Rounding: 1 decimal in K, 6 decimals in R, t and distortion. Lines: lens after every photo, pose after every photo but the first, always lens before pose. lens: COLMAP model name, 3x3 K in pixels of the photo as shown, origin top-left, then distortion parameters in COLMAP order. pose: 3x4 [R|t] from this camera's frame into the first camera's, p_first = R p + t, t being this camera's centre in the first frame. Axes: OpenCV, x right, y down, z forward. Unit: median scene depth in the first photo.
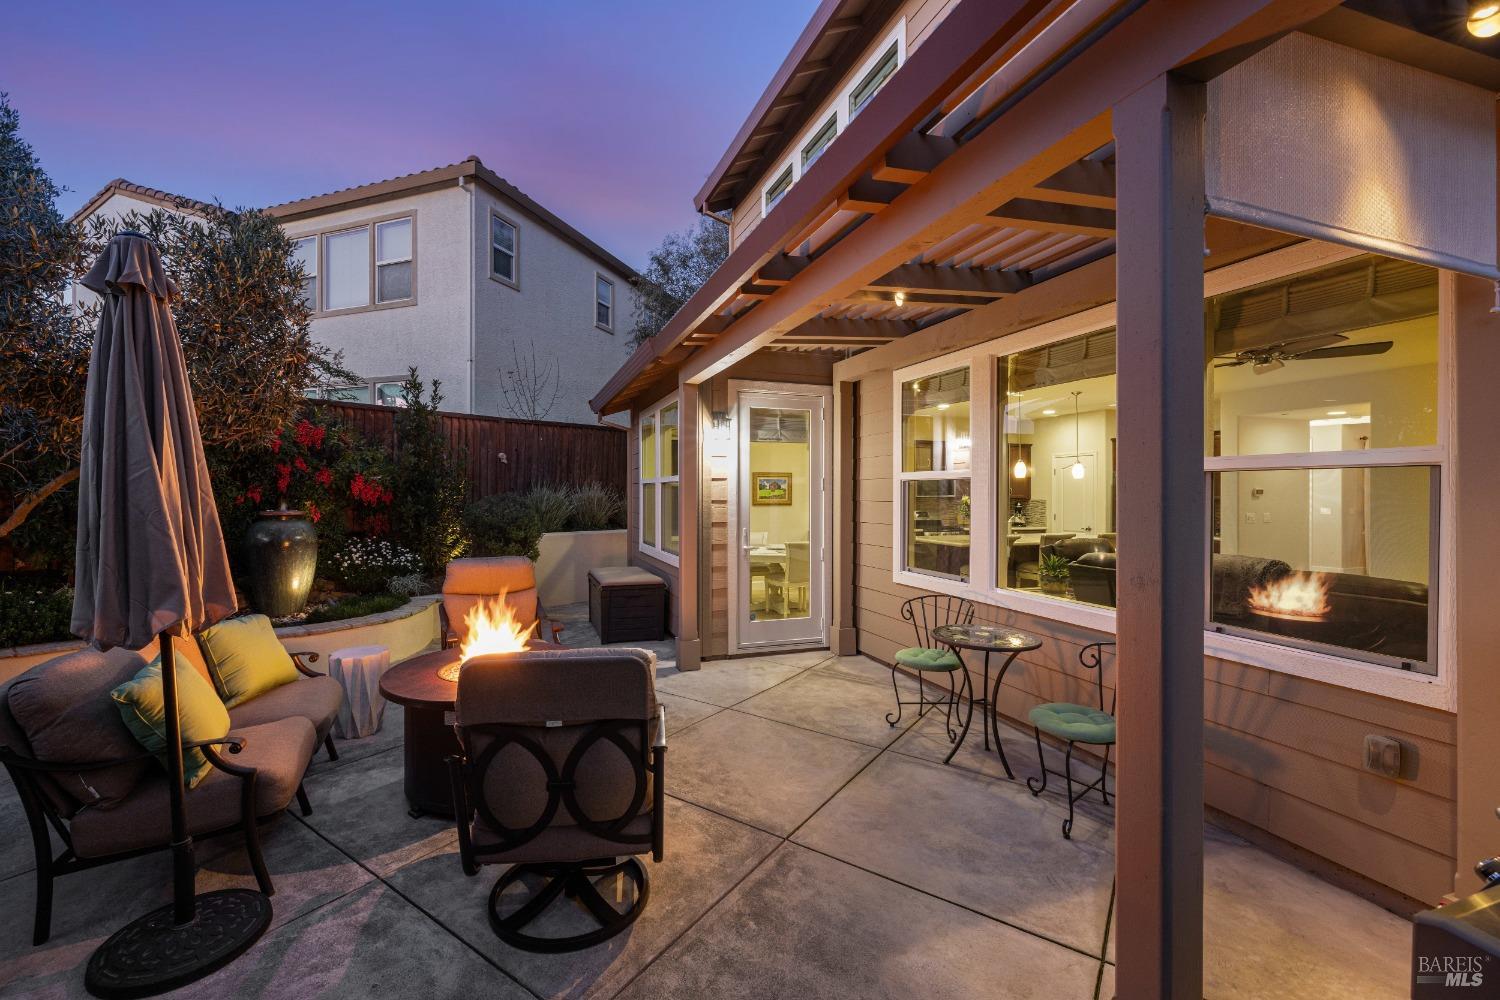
lens RADIAL K [[629.1, 0, 736.0], [0, 629.1, 499.8], [0, 0, 1]] dist [0.000495, -0.000473]
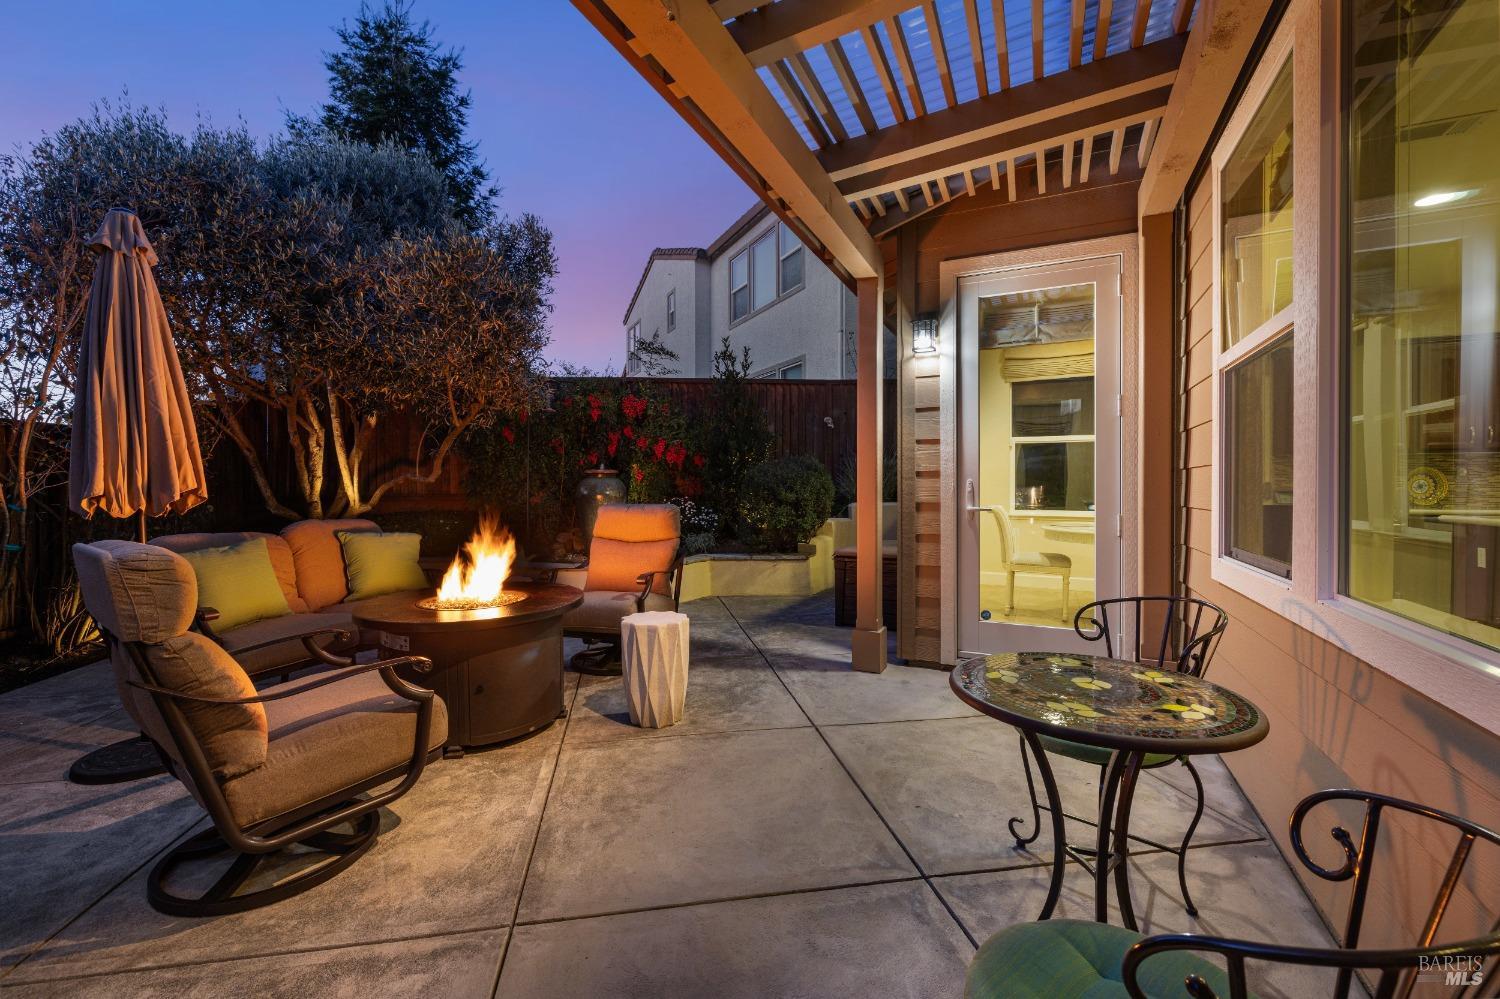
lens RADIAL K [[629.1, 0, 747.7], [0, 629.1, 491.8], [0, 0, 1]] dist [0.000495, -0.000473]
pose [[0.697641, 0.001197, -0.716446, 0.429003], [-0.005028, 0.999982, -0.003226, 0.079872], [0.716430, 0.005853, 0.697635, 0.474123]]
